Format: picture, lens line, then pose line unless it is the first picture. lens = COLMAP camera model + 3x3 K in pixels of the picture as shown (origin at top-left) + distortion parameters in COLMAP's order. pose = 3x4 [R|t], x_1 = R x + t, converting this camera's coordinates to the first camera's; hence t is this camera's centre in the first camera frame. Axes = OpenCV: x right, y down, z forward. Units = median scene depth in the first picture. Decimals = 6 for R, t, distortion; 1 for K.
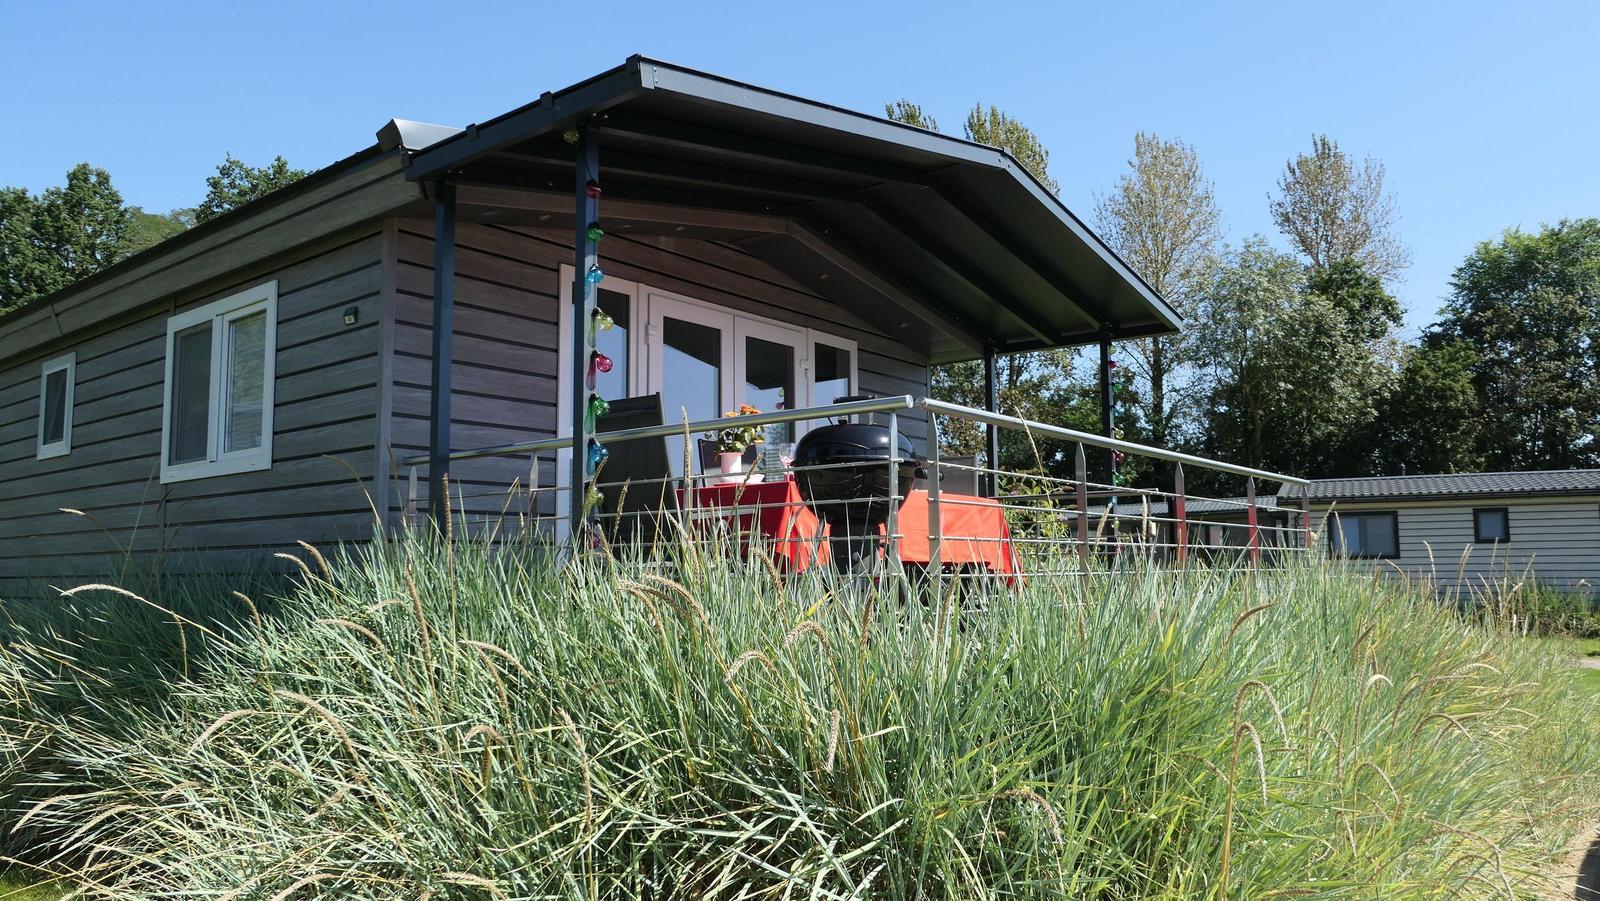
lens RADIAL K [[1105.9, 0, 803.4], [0, 1105.9, 450.1], [0, 0, 1]] dist [0.003001, 0.000817]
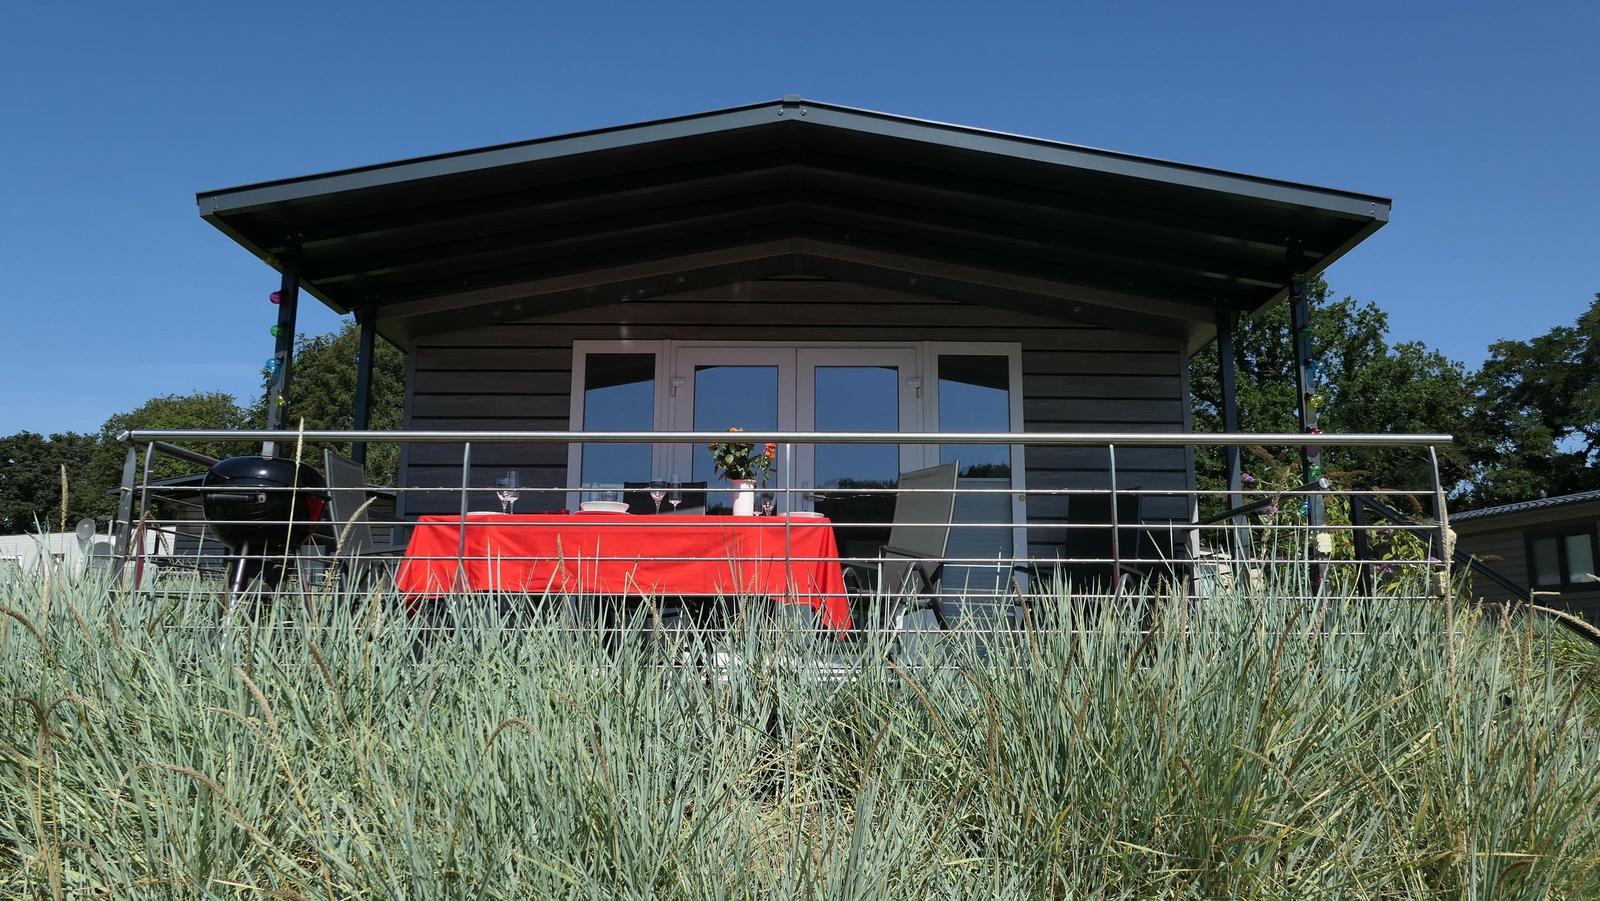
lens RADIAL K [[1105.9, 0, 803.4], [0, 1105.9, 450.1], [0, 0, 1]] dist [0.003001, 0.000817]
pose [[0.616378, -0.121189, -0.778069, 0.688115], [0.073974, 0.992628, -0.096006, 0.057882], [0.783968, 0.001619, 0.620799, 0.432096]]
